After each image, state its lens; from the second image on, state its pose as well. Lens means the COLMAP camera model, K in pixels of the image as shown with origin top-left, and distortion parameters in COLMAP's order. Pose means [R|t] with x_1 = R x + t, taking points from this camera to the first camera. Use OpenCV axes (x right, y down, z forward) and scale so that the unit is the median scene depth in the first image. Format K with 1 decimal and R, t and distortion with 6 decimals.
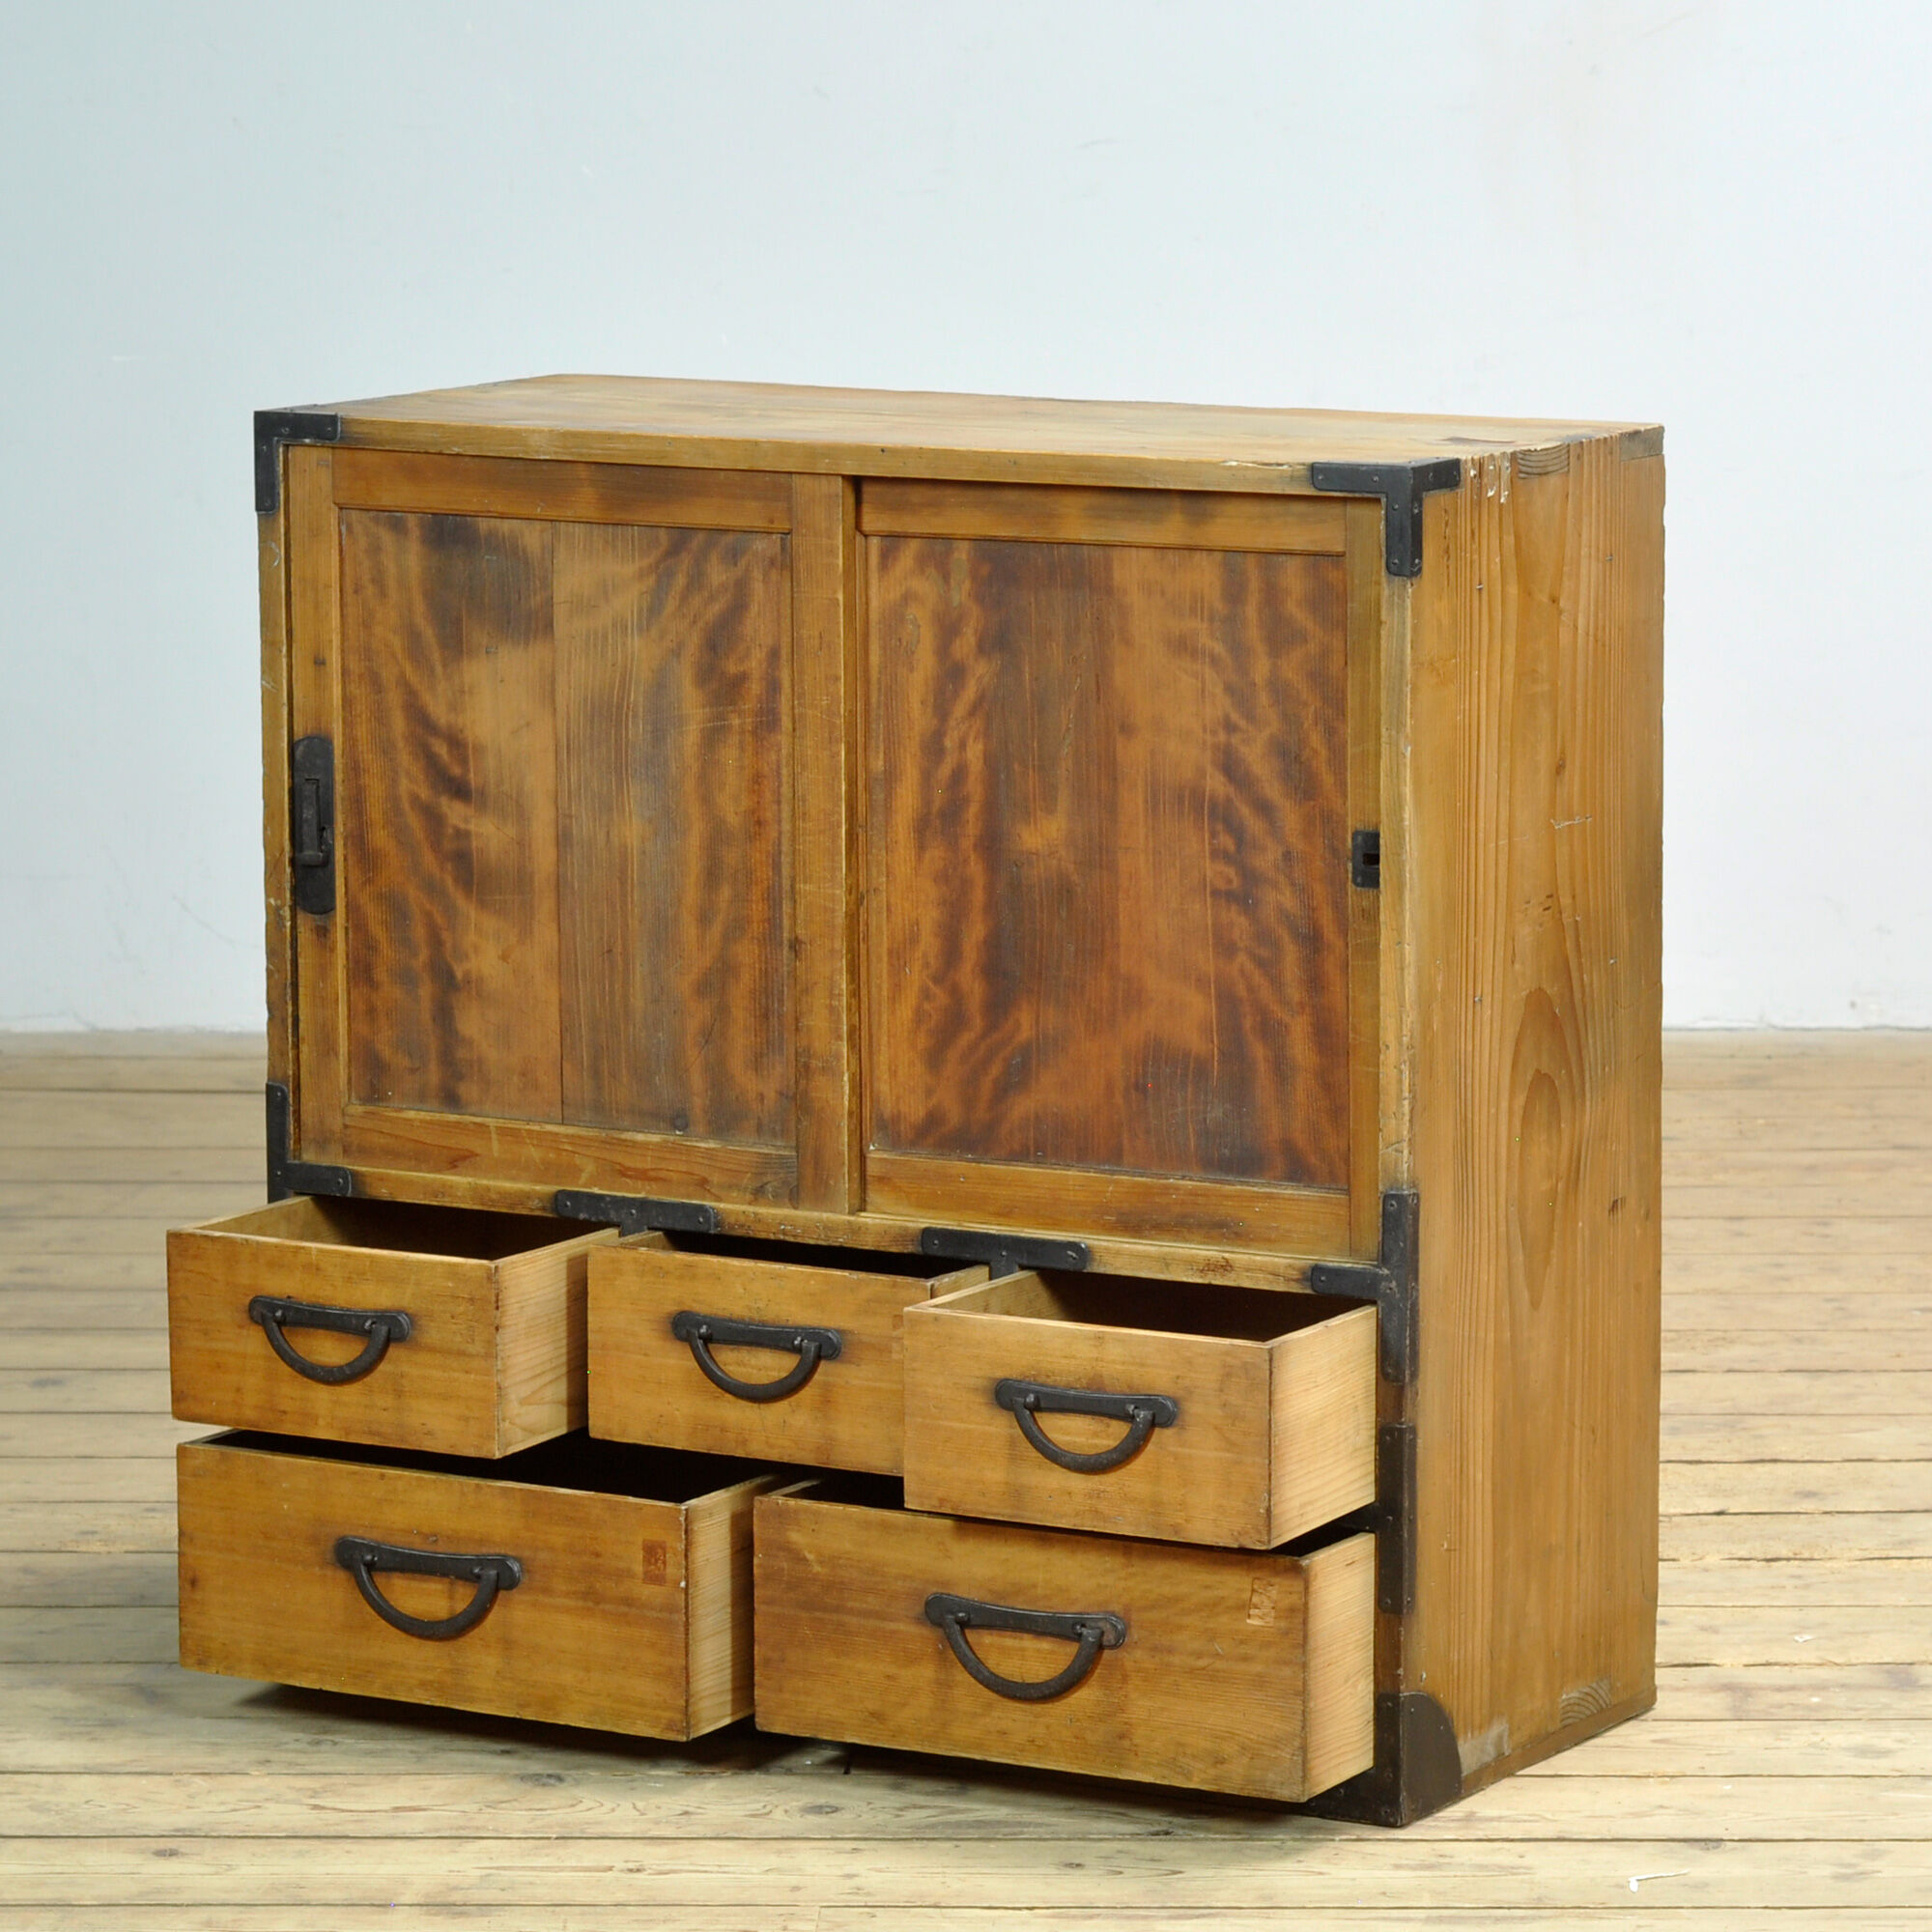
lens RADIAL K [[8647.3, 0, 965.9], [0, 8647.3, 968.0], [0, 0, 1]] dist [-0.034603, -2.123862]
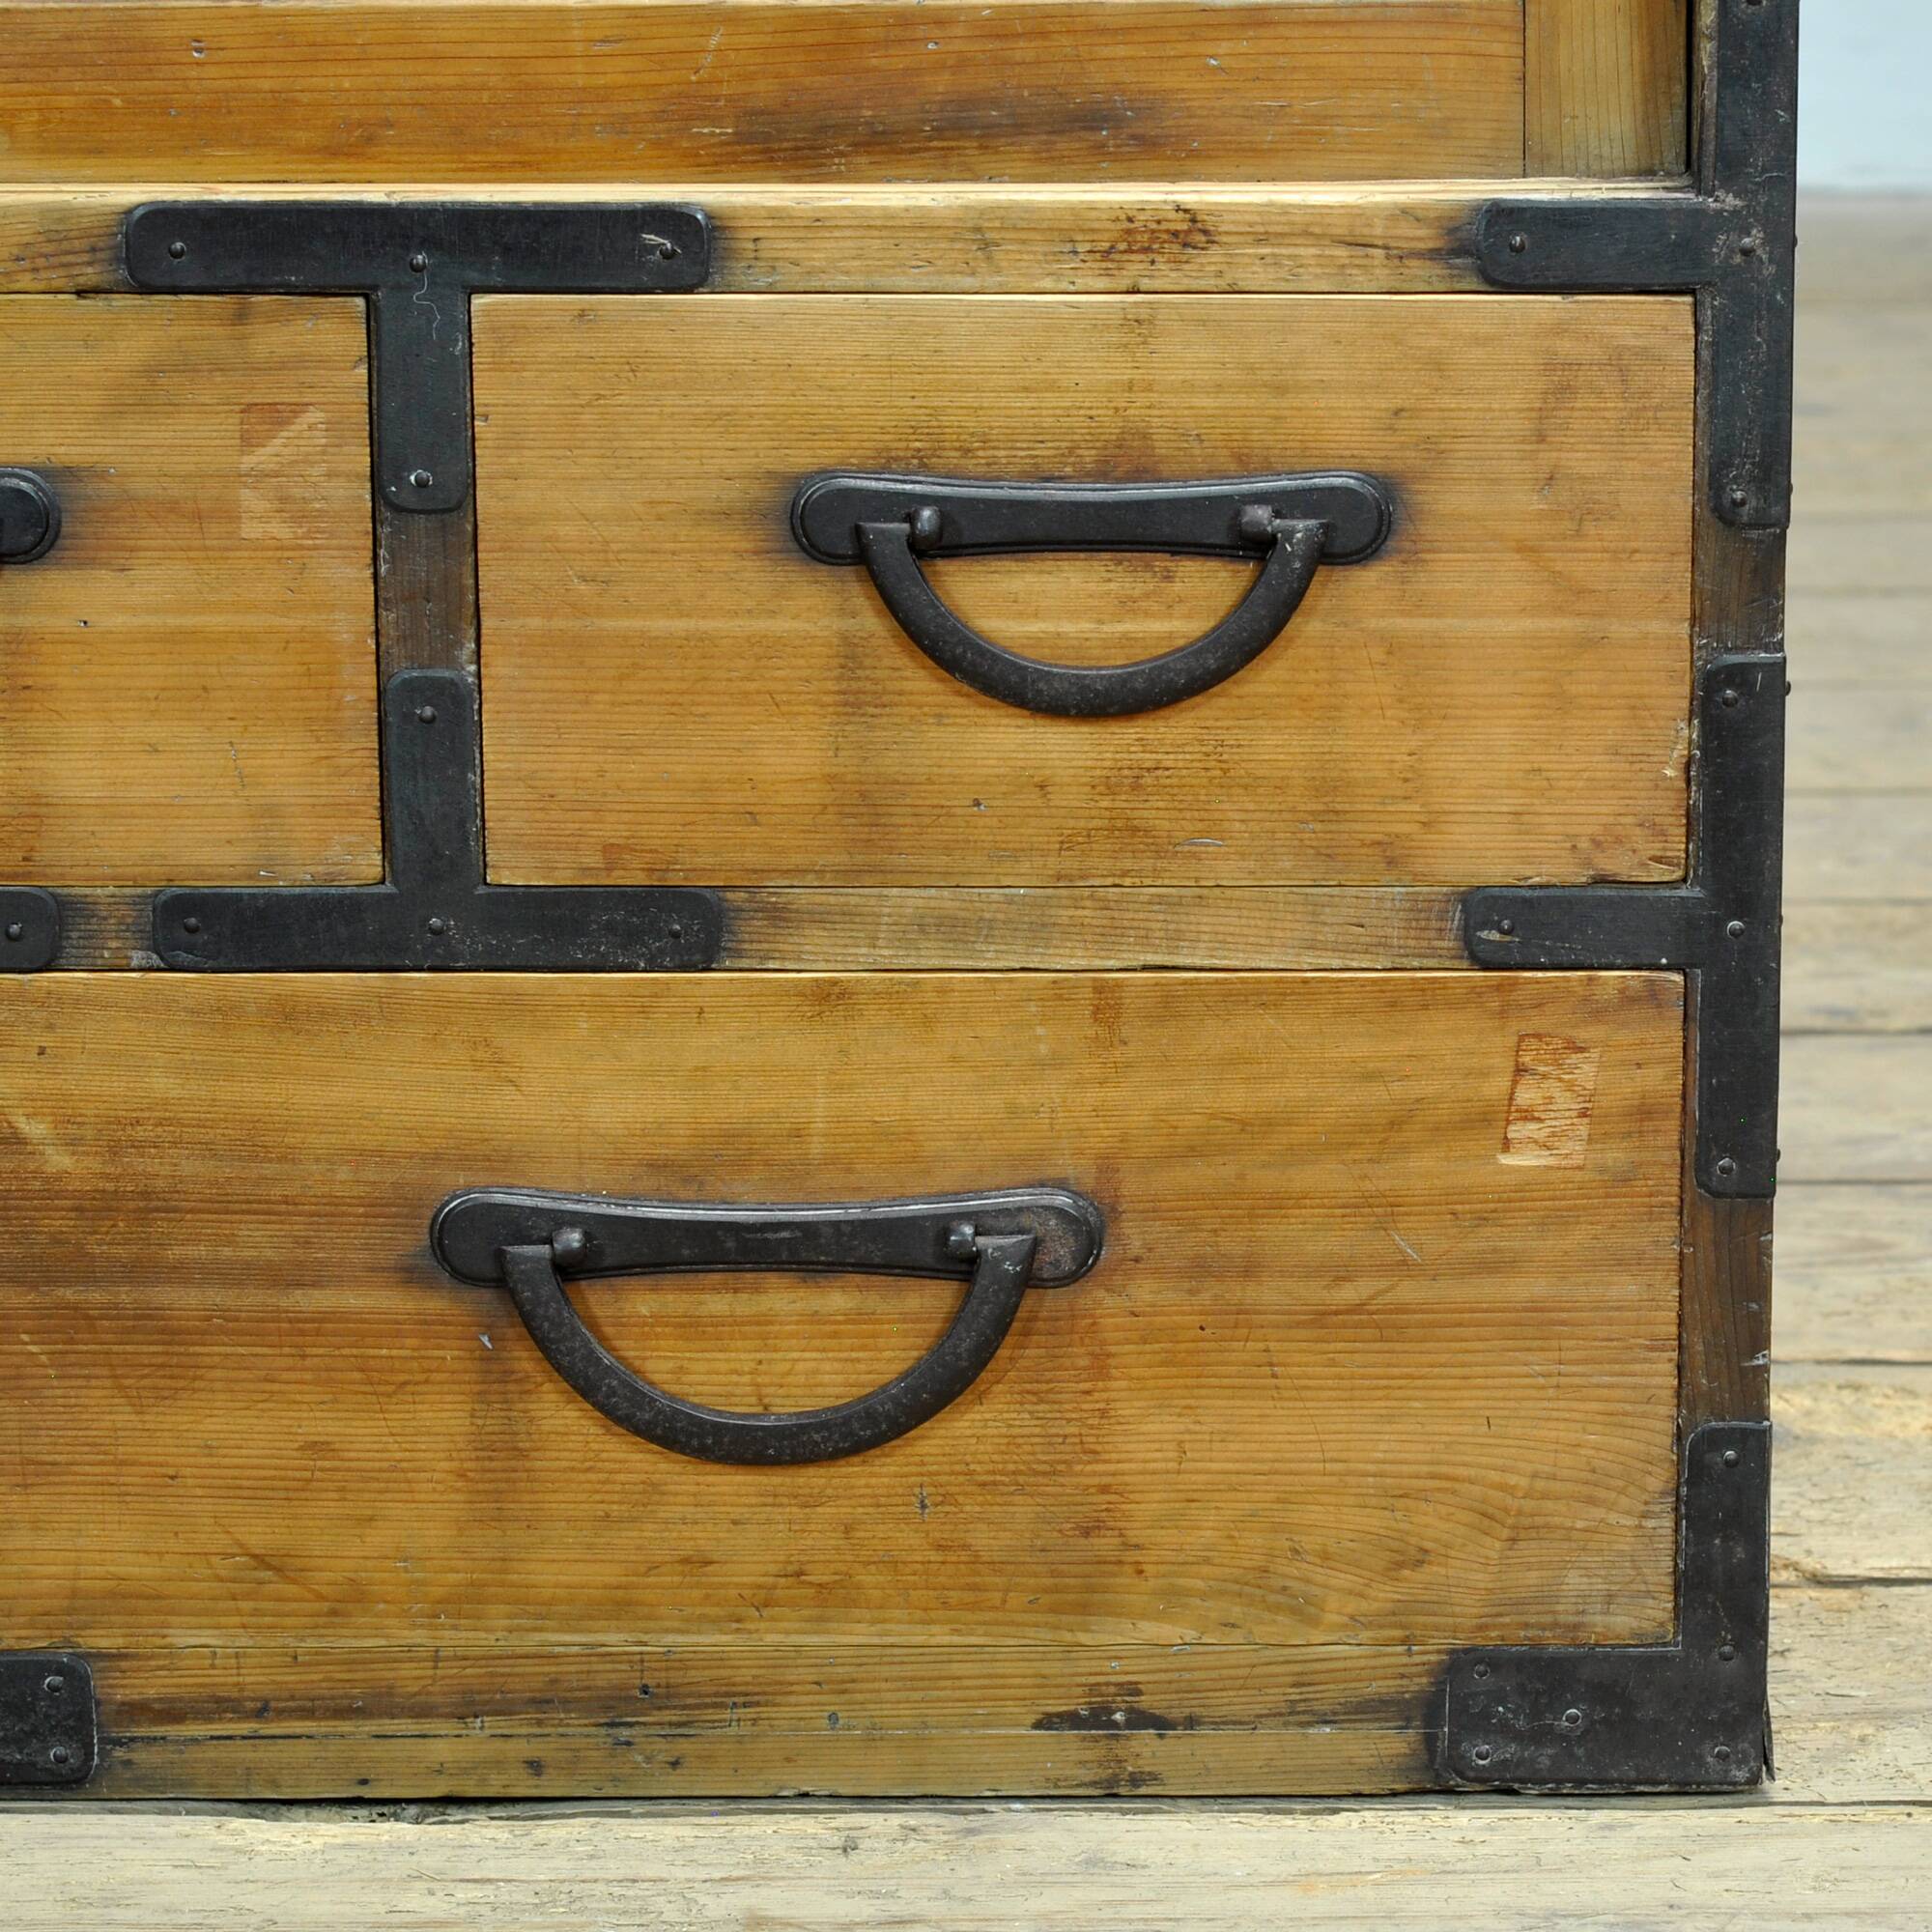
lens RADIAL K [[7564.2, 0, 1546.2], [0, 7564.2, 965.0], [0, 0, 1]] dist [0.039294, -0.782690]
pose [[0.848605, -0.122880, 0.514557, -0.110300], [0.069331, 0.990093, 0.122102, 0.027450], [-0.524464, -0.067942, 0.848718, 0.735042]]
